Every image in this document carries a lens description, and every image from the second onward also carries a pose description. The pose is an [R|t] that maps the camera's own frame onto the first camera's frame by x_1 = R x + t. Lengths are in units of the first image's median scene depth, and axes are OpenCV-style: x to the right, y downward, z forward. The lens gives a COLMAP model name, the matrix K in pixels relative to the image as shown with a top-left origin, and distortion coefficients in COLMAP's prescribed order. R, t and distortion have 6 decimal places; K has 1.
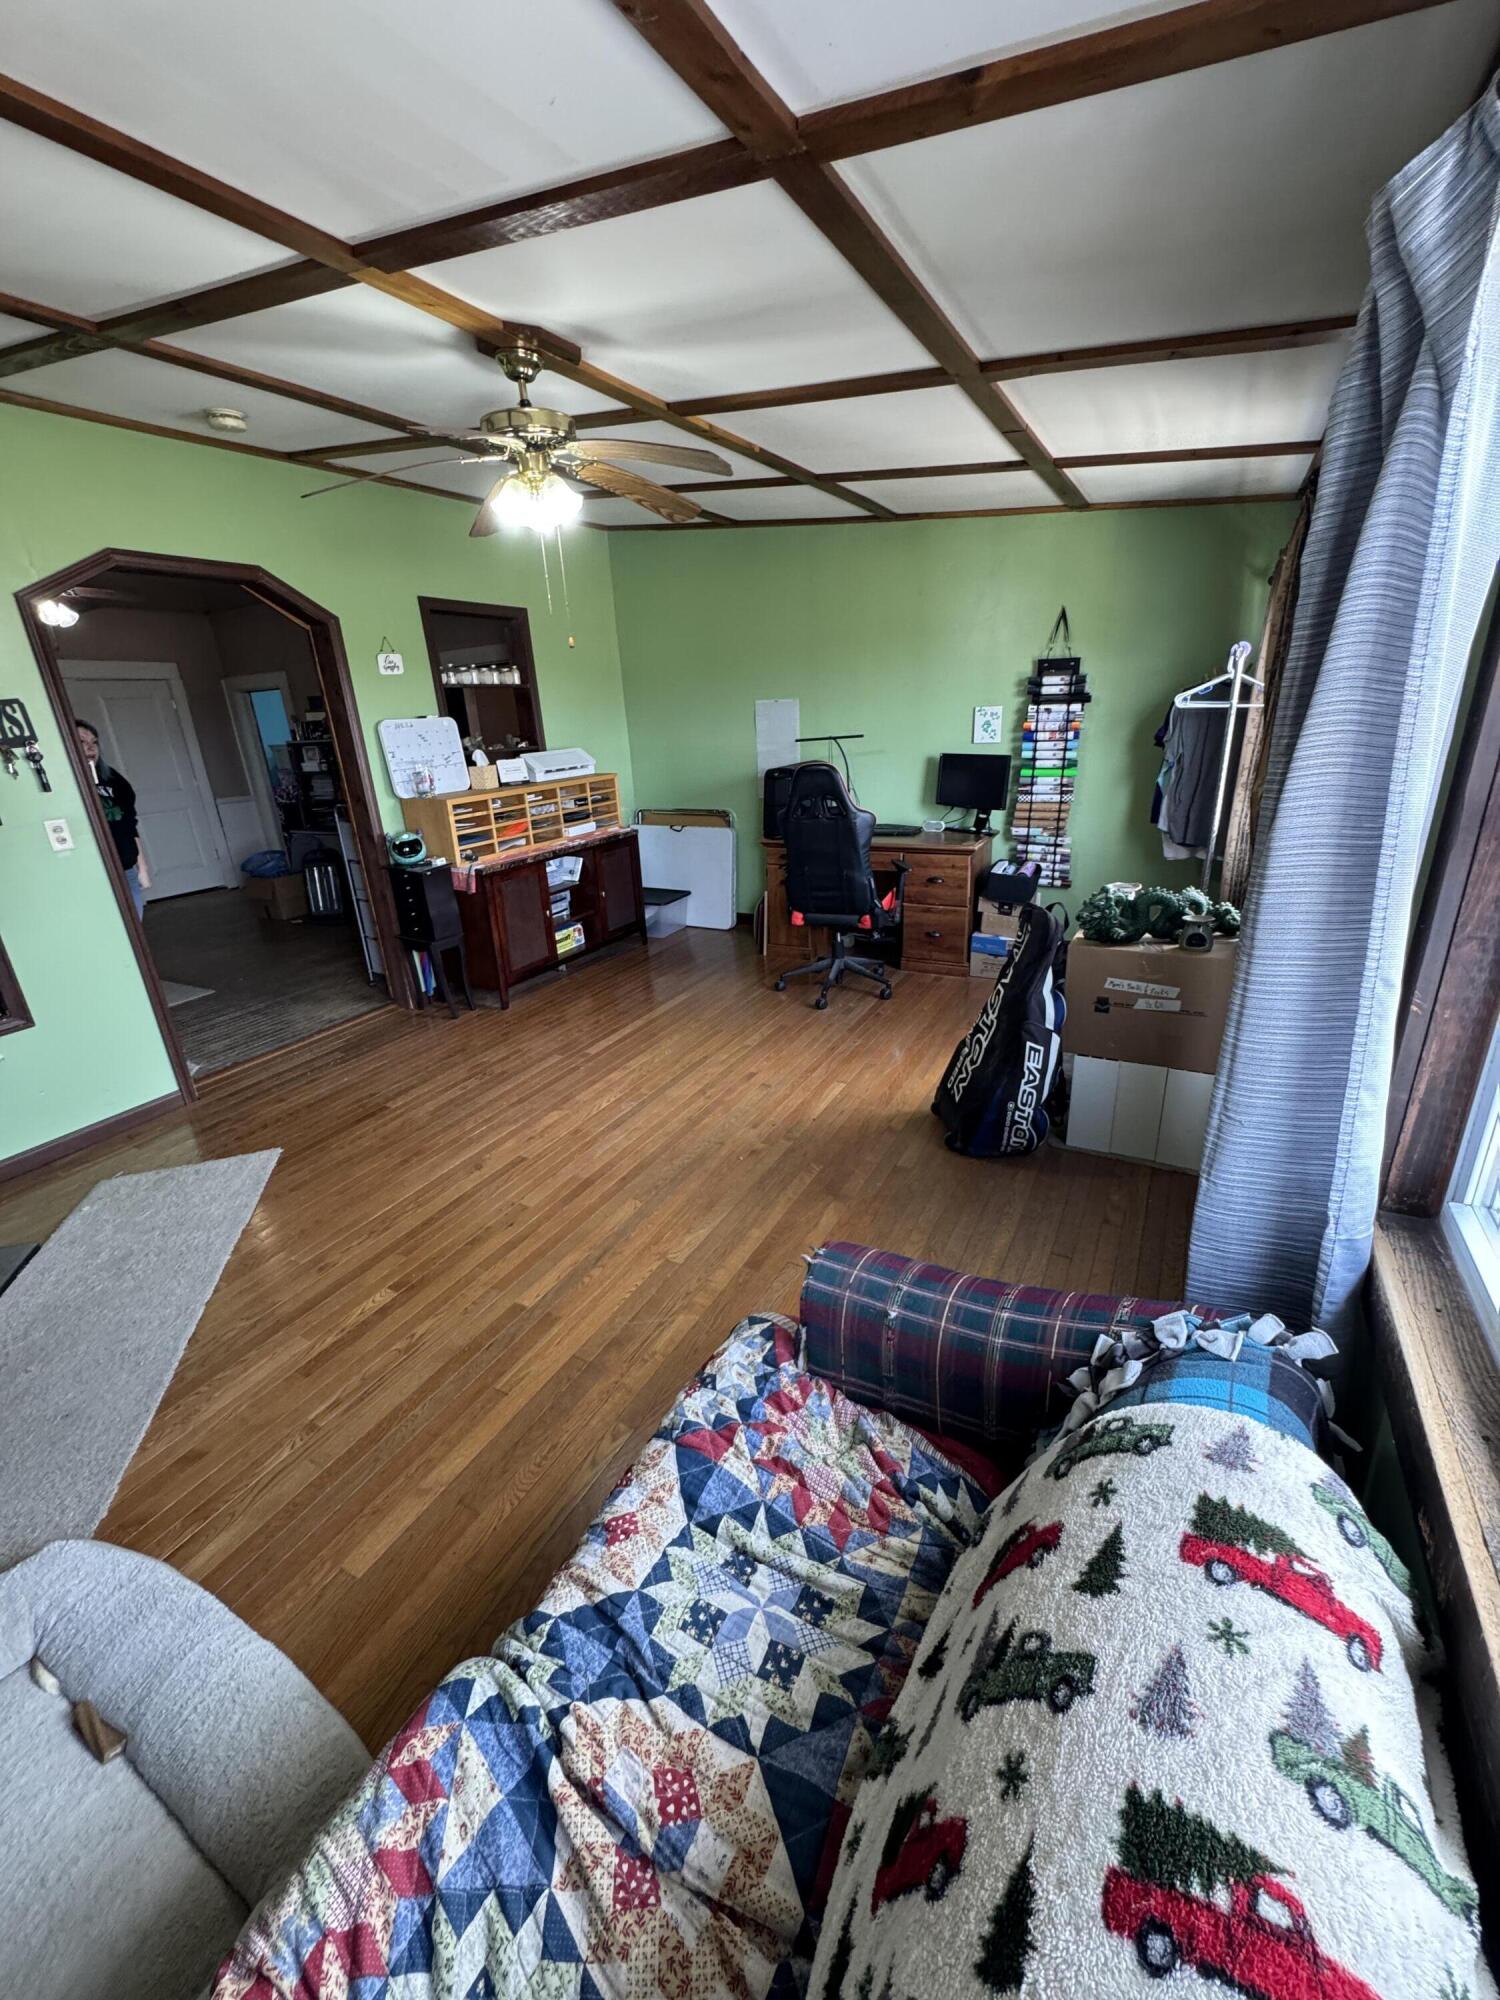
lens RADIAL K [[801.6, 0, 750.0], [0, 801.6, 1000.0], [0, 0, 1]] dist [-0.001477, -0.000588]
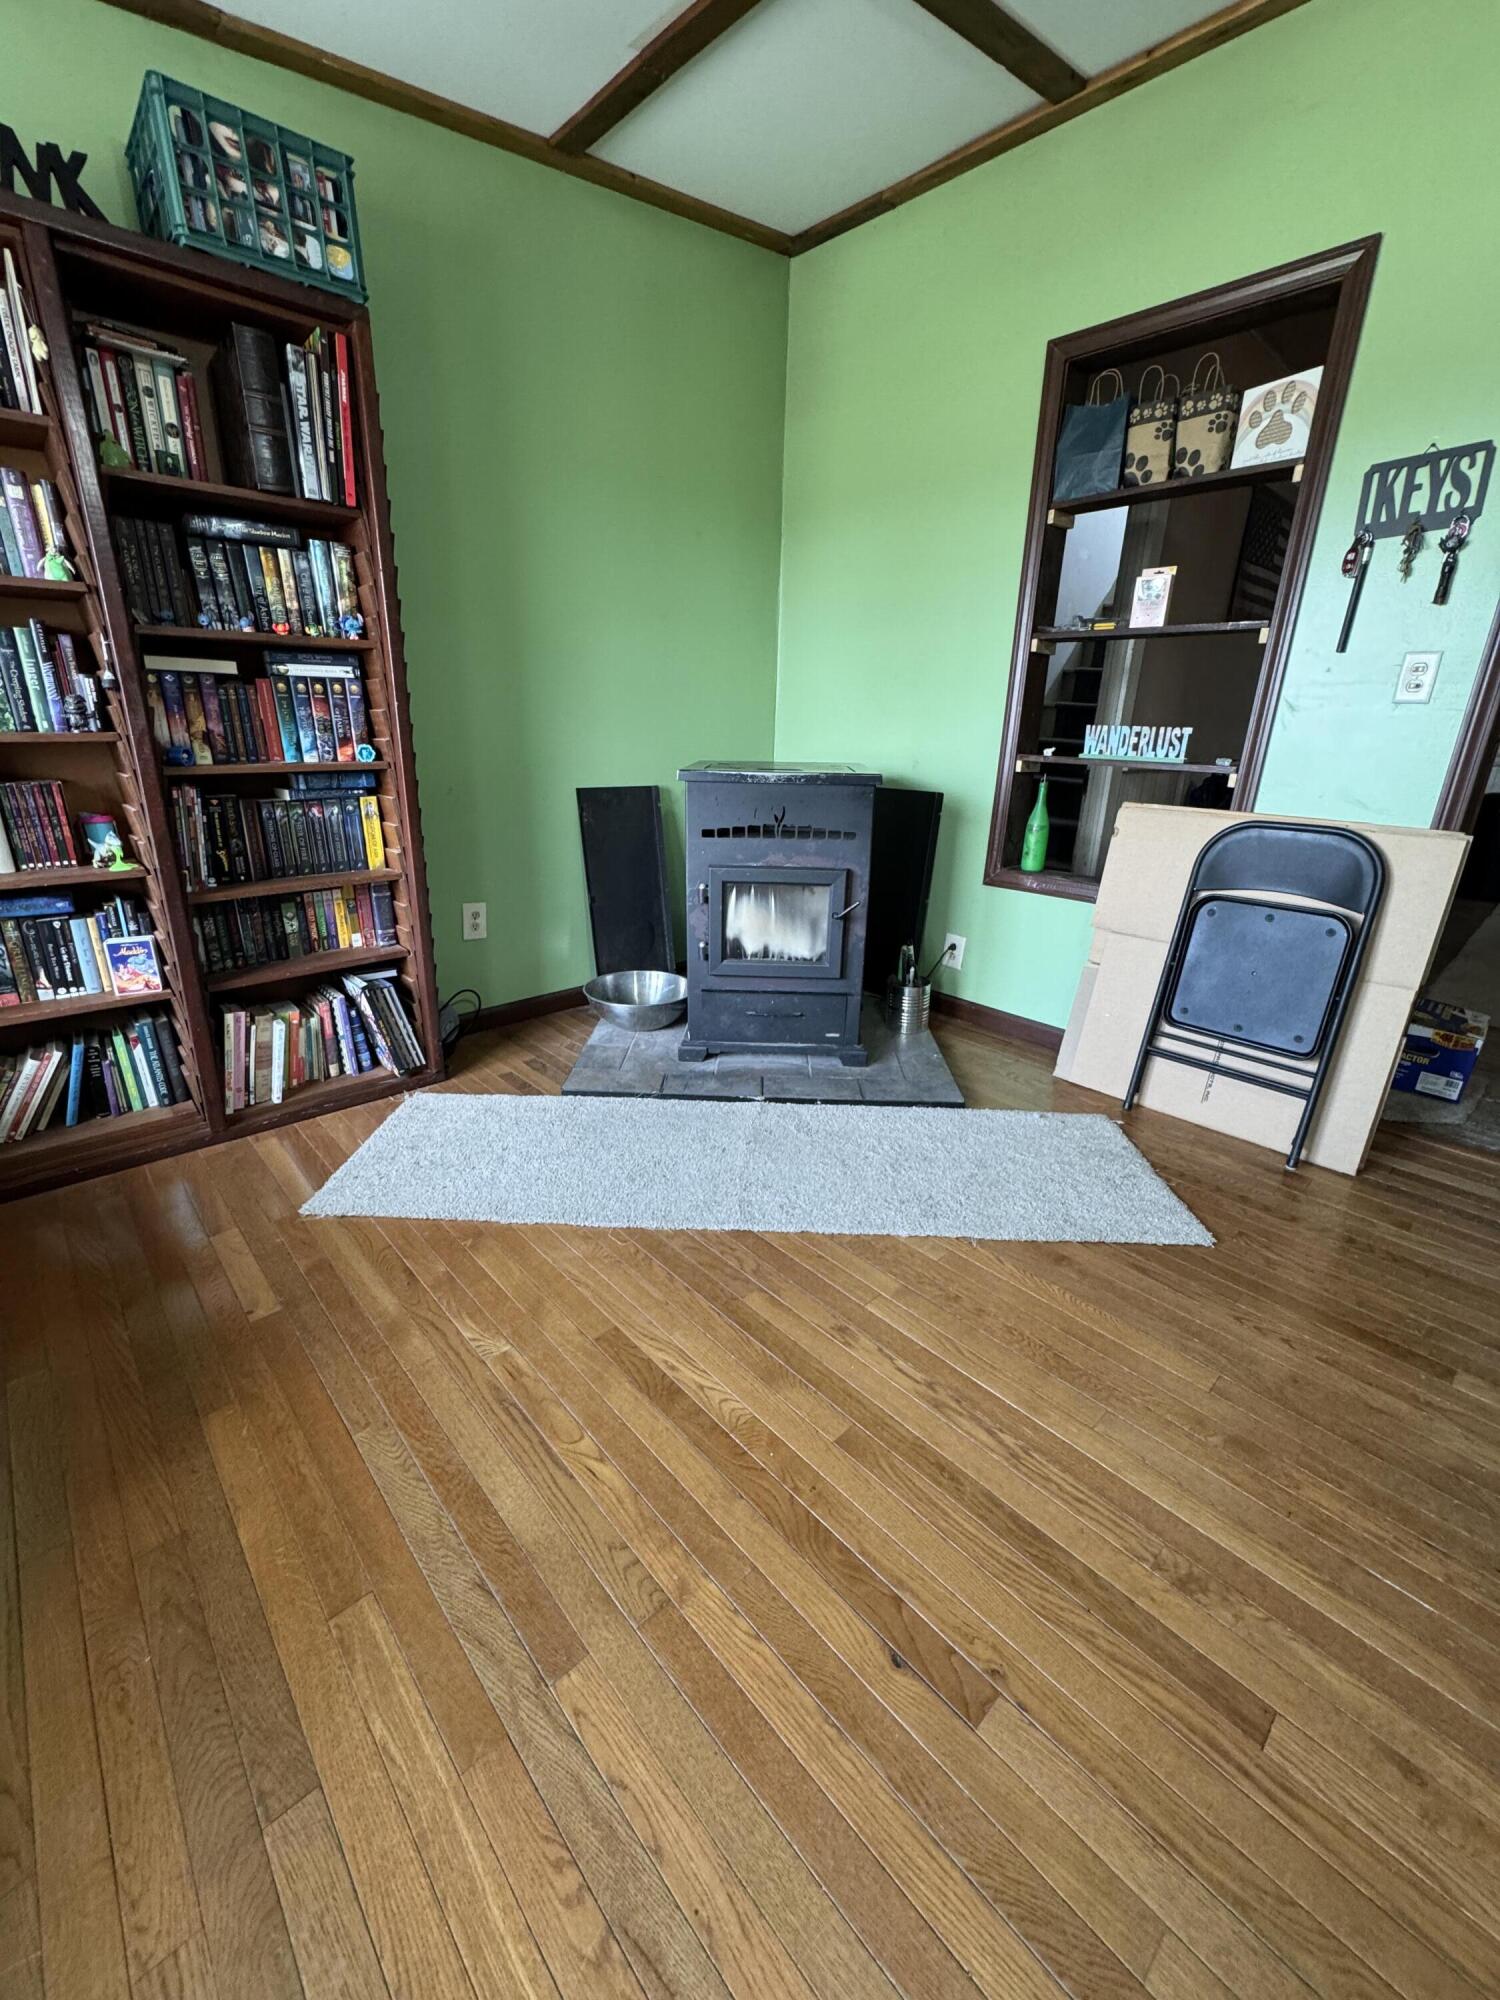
lens RADIAL K [[801.6, 0, 750.0], [0, 801.6, 1000.0], [0, 0, 1]] dist [-0.001477, -0.000588]
pose [[-0.308673, 0.362129, -0.879536, -0.051109], [-0.339575, 0.821799, 0.457531, -0.110351], [0.888487, 0.439896, -0.130698, 0.753510]]
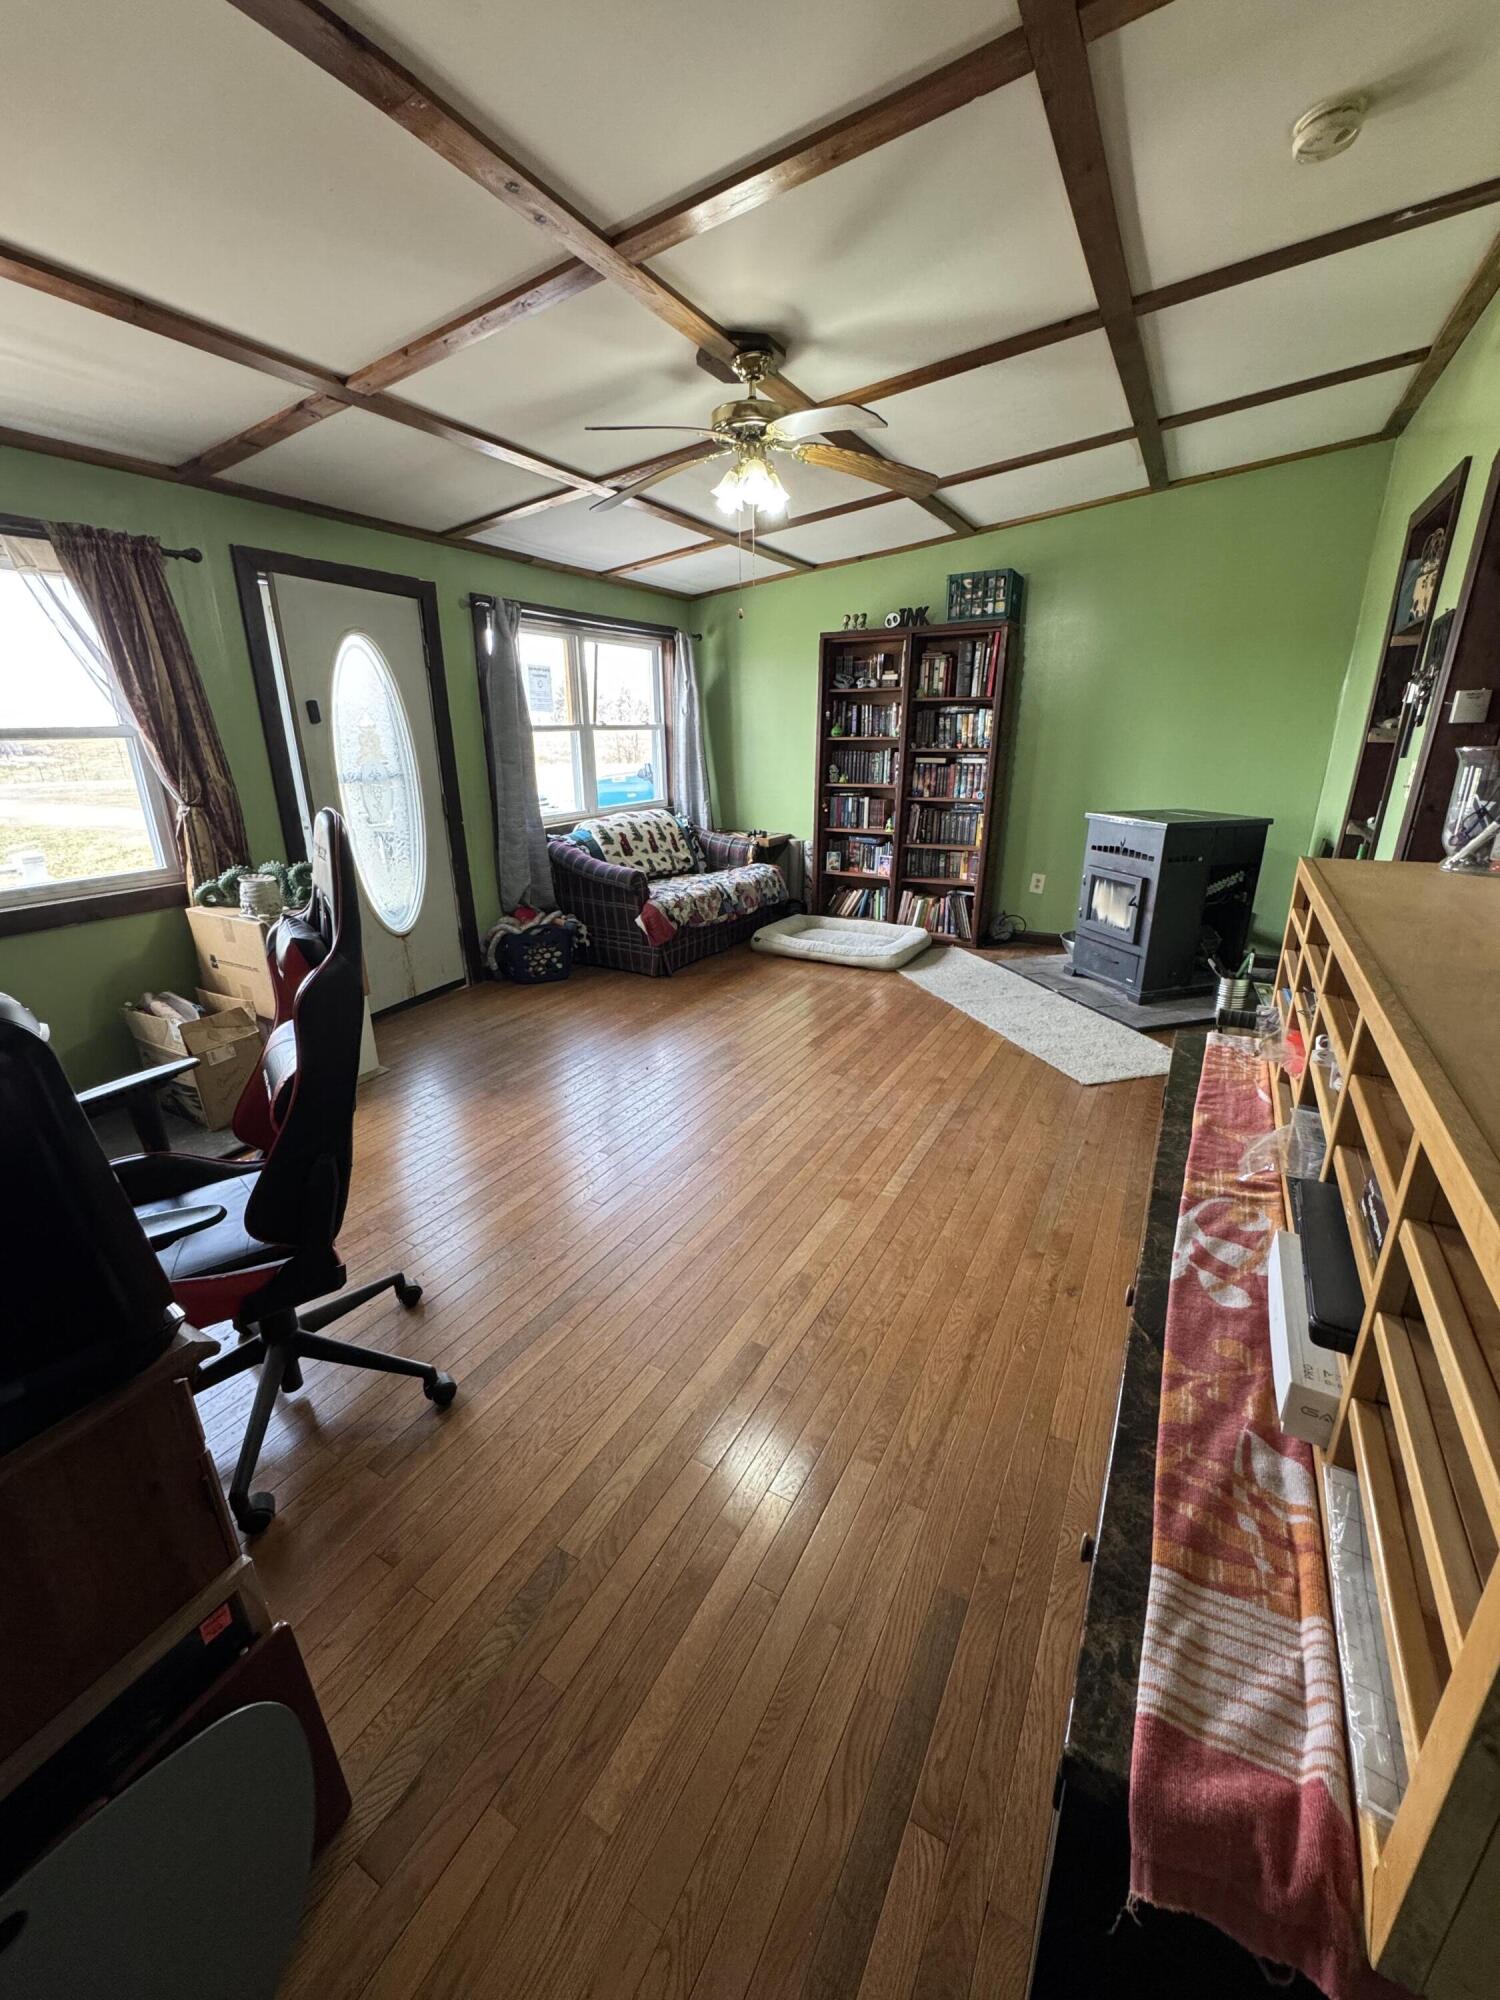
lens RADIAL K [[801.6, 0, 750.0], [0, 801.6, 1000.0], [0, 0, 1]] dist [-0.001477, -0.000588]
pose [[-0.997848, 0.062319, 0.020372, -0.192039], [0.061036, 0.769482, 0.635745, -0.622018], [0.023943, 0.635620, -0.771630, 1.831486]]
